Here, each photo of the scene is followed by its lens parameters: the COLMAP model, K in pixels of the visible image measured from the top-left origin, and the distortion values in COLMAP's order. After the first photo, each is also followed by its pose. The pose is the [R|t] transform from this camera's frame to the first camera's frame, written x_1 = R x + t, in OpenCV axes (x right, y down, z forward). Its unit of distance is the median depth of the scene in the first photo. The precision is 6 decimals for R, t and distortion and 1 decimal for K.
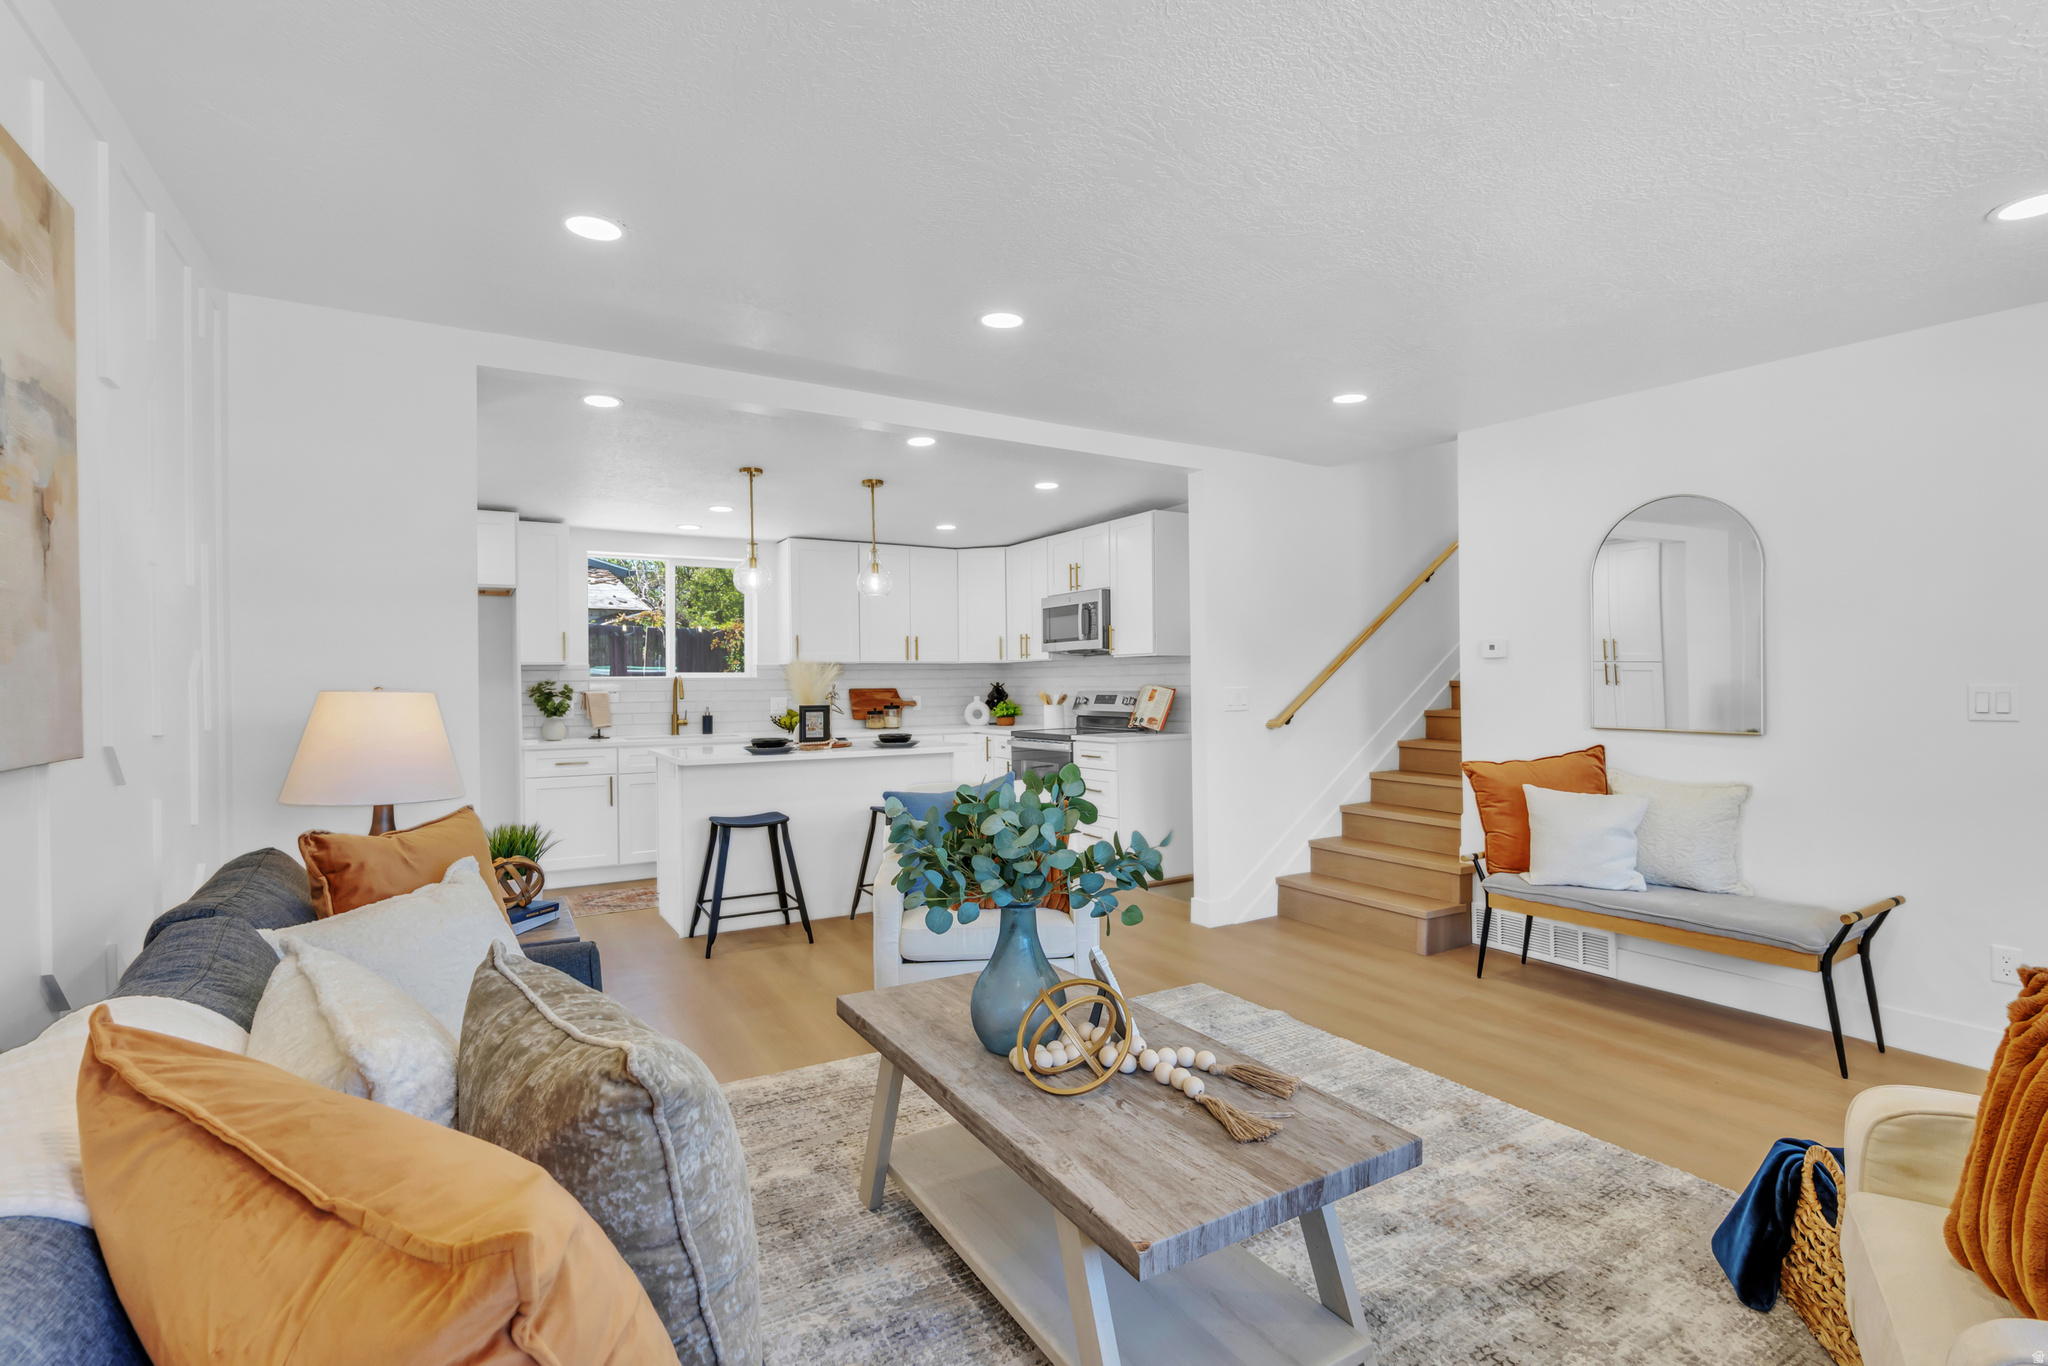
lens RADIAL K [[955.1, 0, 1023.7], [0, 955.1, 691.2], [0, 0, 1]] dist [0.001048, 0.000145]
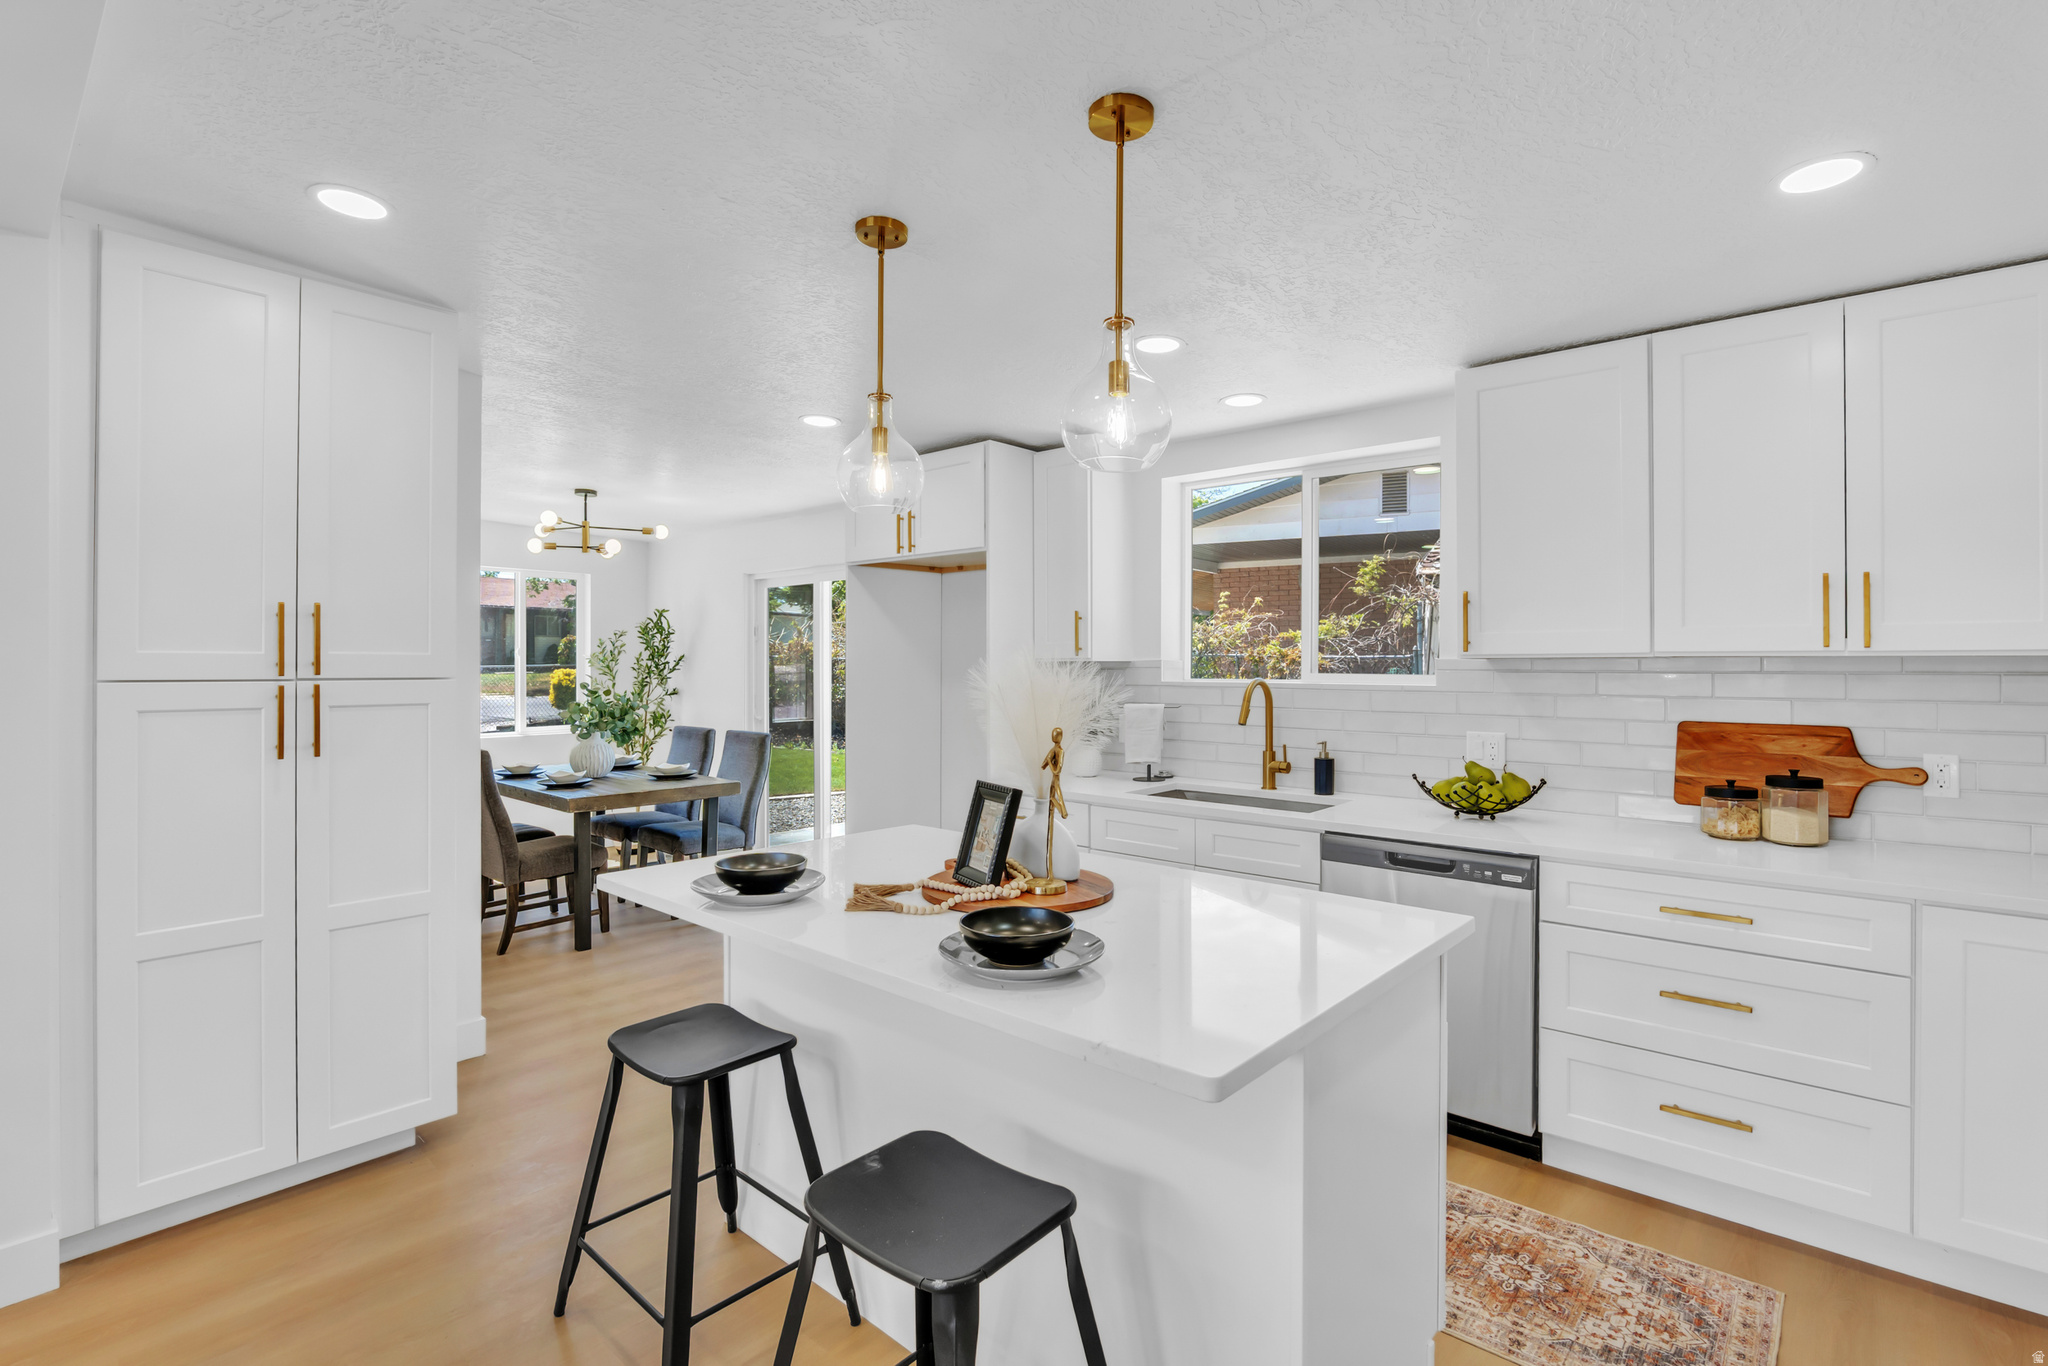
lens RADIAL K [[953.1, 0, 1057.0], [0, 953.1, 667.9], [0, 0, 1]] dist [-0.049972, 0.000300]
pose [[0.307090, 0.012111, -0.951603, 0.118318], [-0.010447, 0.999902, 0.009354, -0.029244], [0.951623, 0.007069, 0.307186, 0.748433]]
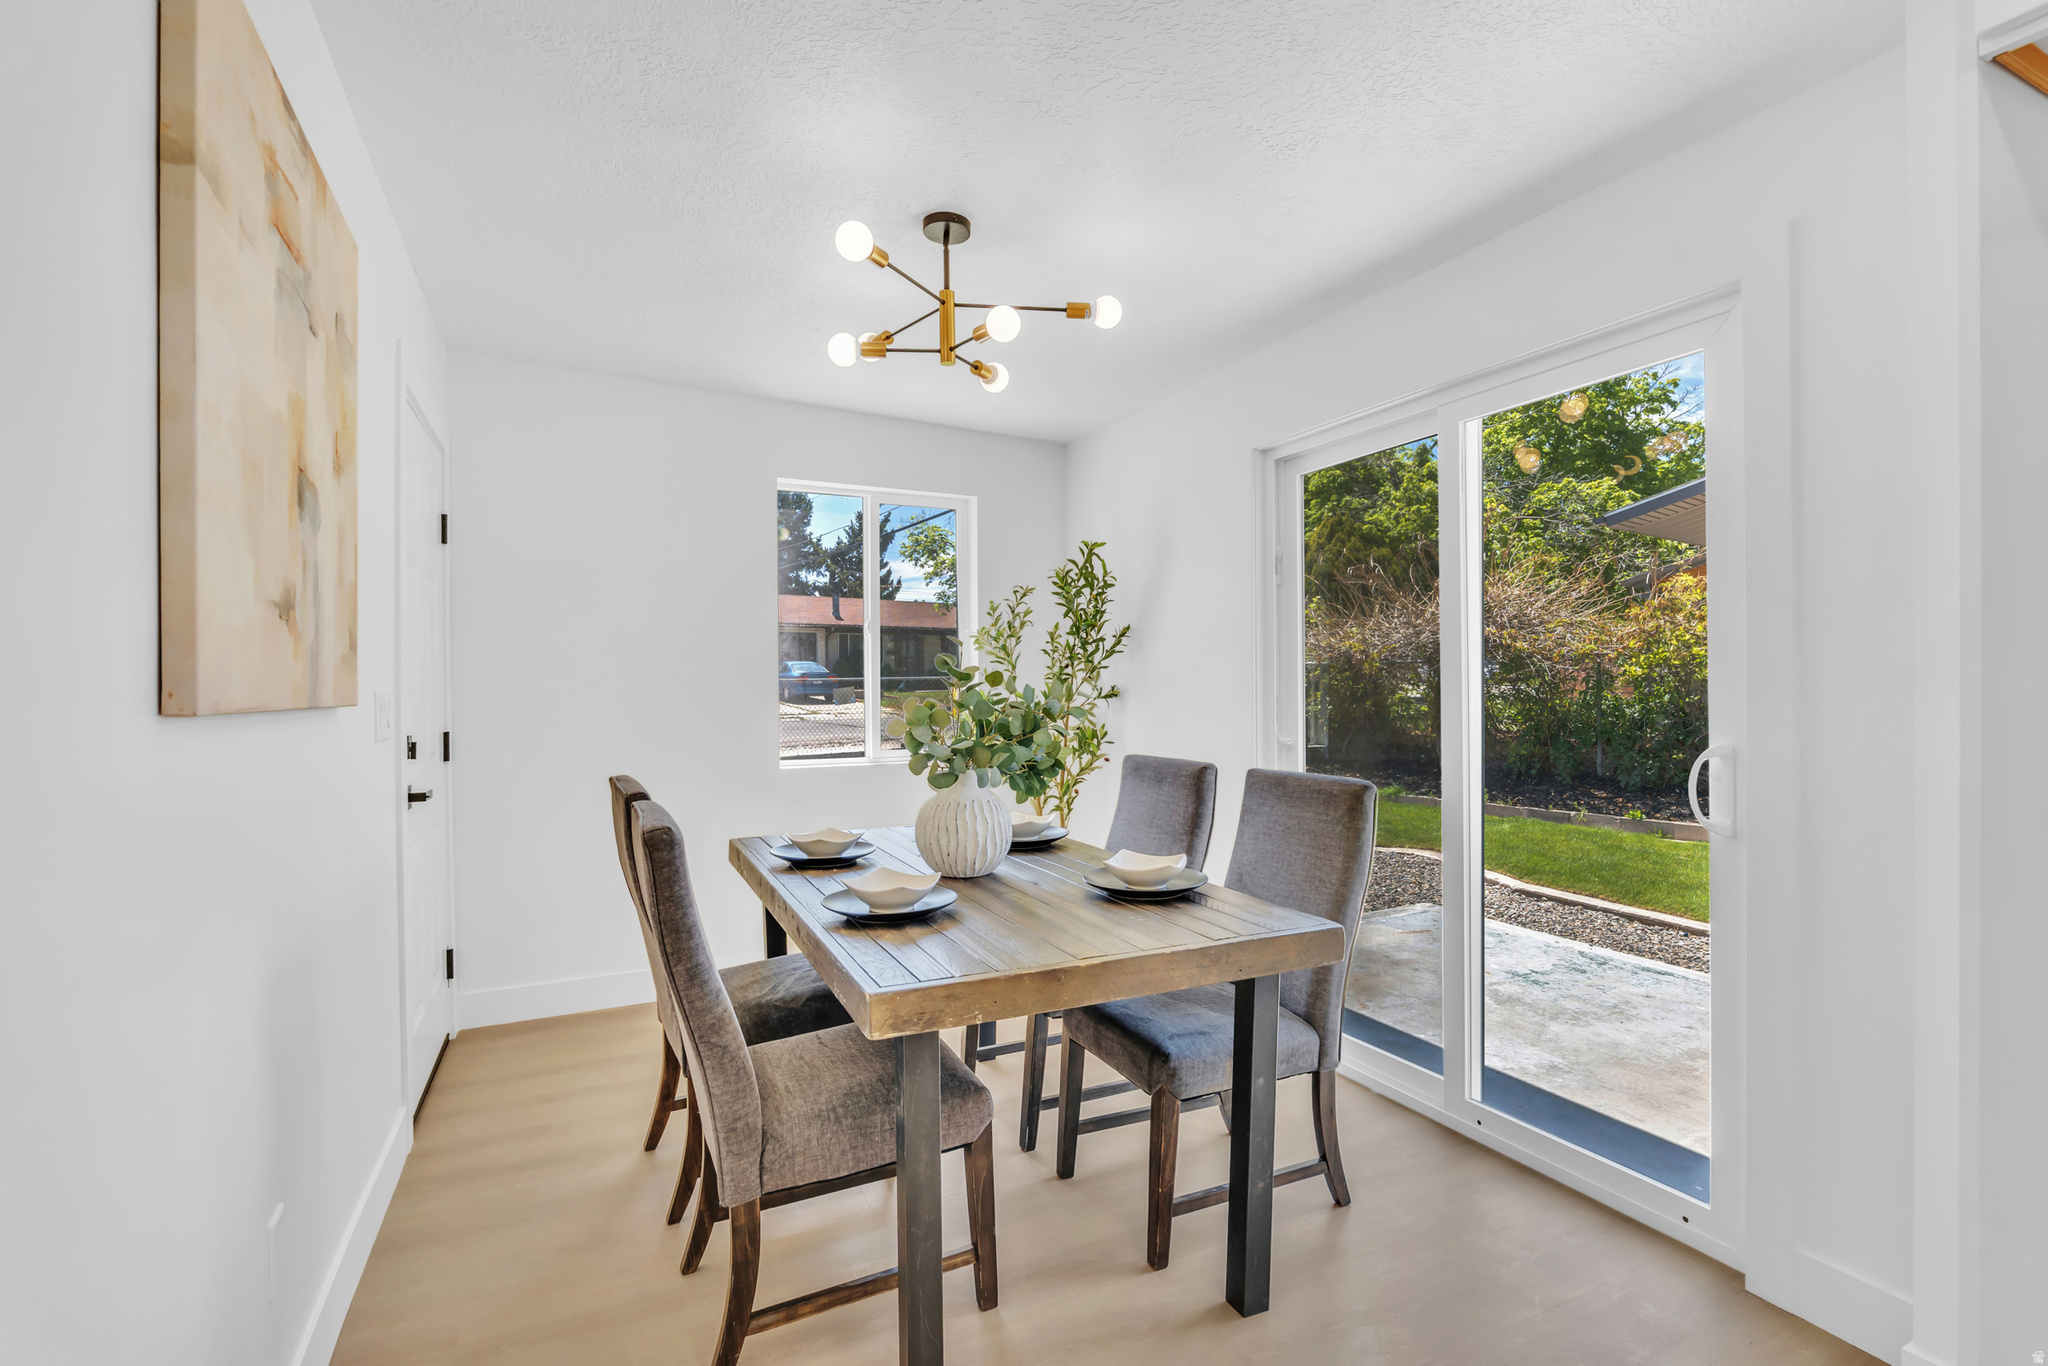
lens RADIAL K [[931.8, 0, 1042.9], [0, 931.8, 696.7], [0, 0, 1]] dist [-0.002468, -0.000345]
pose [[-0.104172, 0.018798, -0.994382, -0.435754], [-0.001550, 0.999817, 0.019063, 0.004118], [0.994558, 0.003527, -0.104124, 0.682618]]
